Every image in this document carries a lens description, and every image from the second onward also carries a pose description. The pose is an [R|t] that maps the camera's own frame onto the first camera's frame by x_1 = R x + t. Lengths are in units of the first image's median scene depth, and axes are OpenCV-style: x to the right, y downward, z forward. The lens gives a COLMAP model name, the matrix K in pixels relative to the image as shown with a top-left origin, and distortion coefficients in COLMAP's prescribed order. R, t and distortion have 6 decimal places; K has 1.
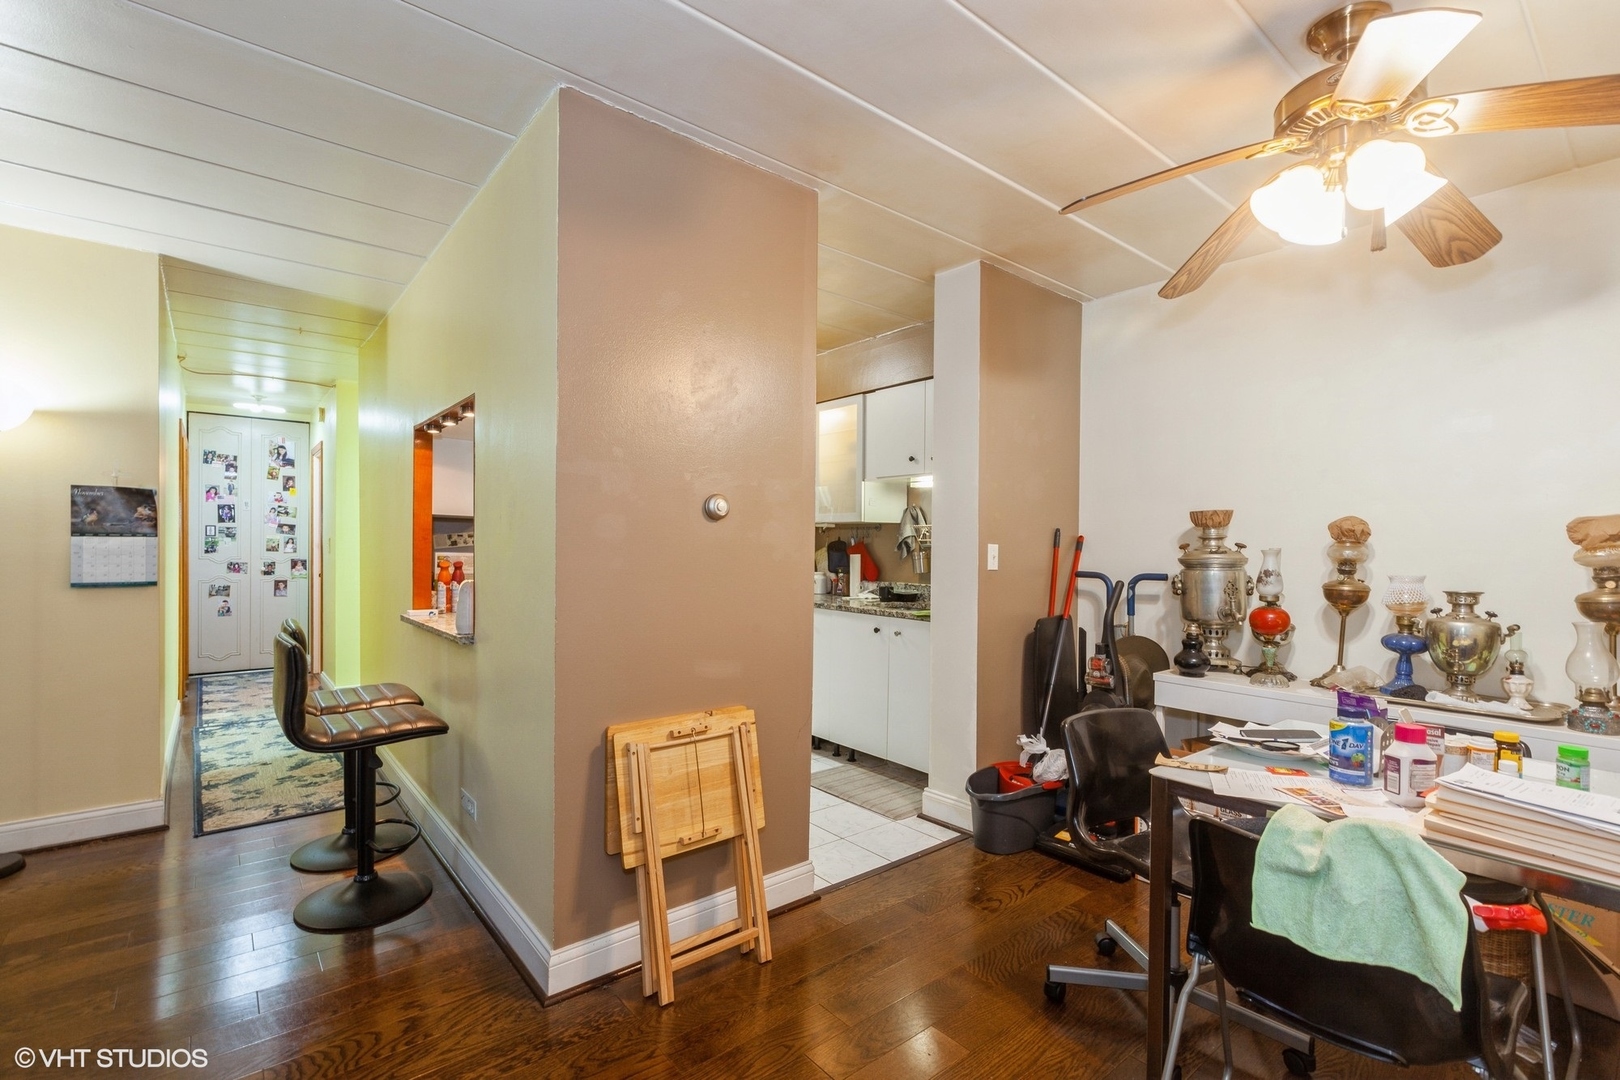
lens RADIAL K [[735.5, 0, 807.0], [0, 735.5, 548.3], [0, 0, 1]] dist [0.001163, 0.000213]
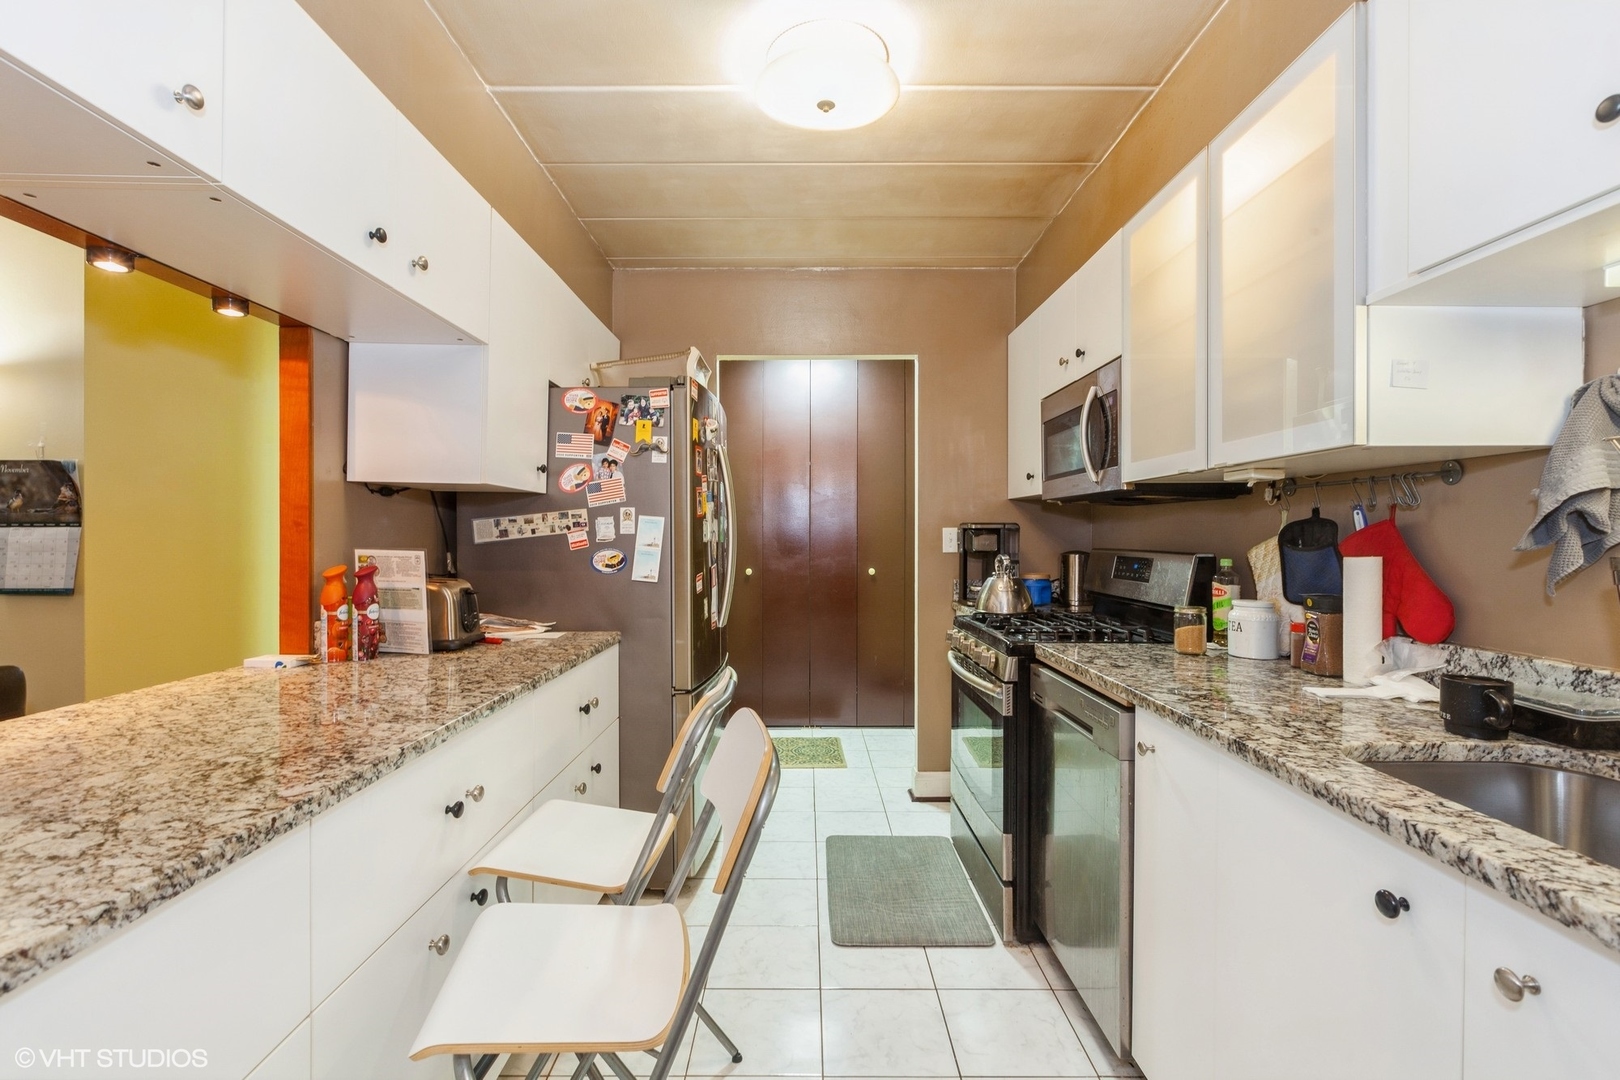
lens RADIAL K [[727.6, 0, 804.7], [0, 727.6, 535.6], [0, 0, 1]] dist [0.002031, 0.000333]
pose [[0.773903, -0.008137, -0.633252, 0.124591], [0.002392, 0.999948, -0.009925, 0.001864], [0.633300, 0.006166, 0.773882, 0.908678]]
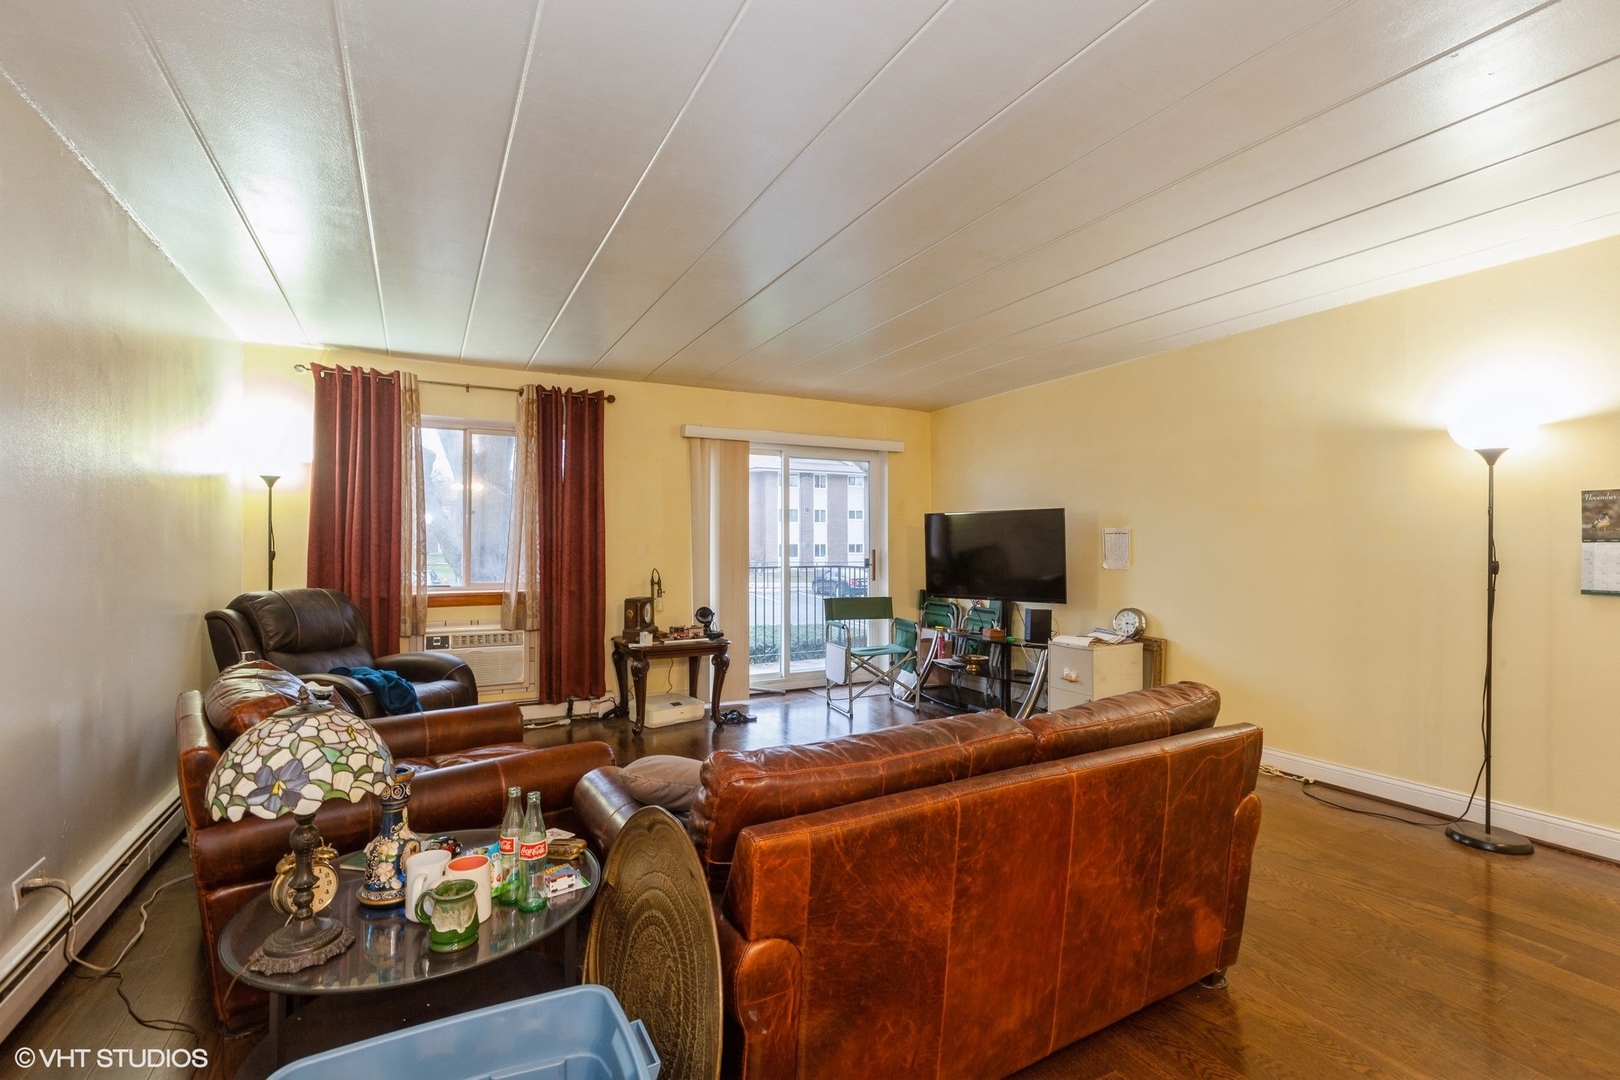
lens RADIAL K [[735.5, 0, 807.0], [0, 735.5, 548.3], [0, 0, 1]] dist [0.001163, 0.000213]
pose [[-0.205674, -0.005536, -0.978605, 0.178481], [-0.005955, 0.999973, -0.004405, 0.001968], [0.978602, 0.004922, -0.205701, 0.175951]]
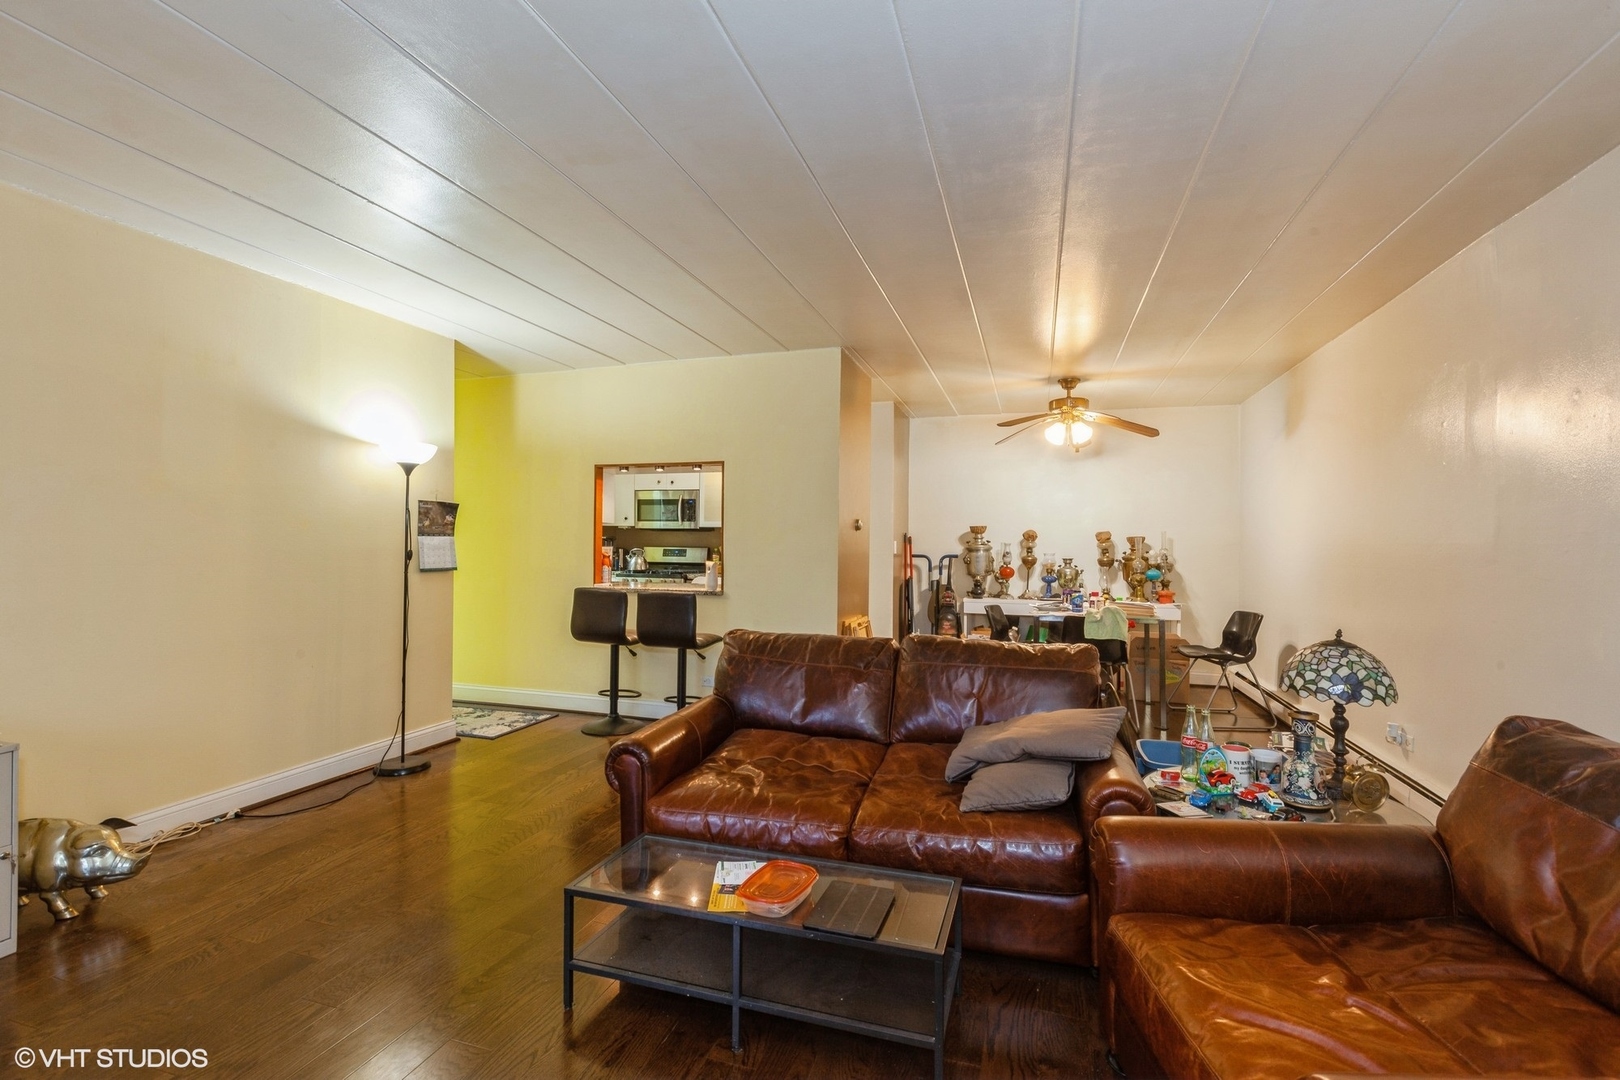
lens RADIAL K [[727.6, 0, 804.7], [0, 727.6, 535.6], [0, 0, 1]] dist [0.002031, 0.000333]
pose [[0.837443, 0.003512, 0.546514, -1.101591], [0.002567, 0.999943, -0.010360, -0.000327], [-0.546519, 0.010078, 0.837386, -0.575410]]
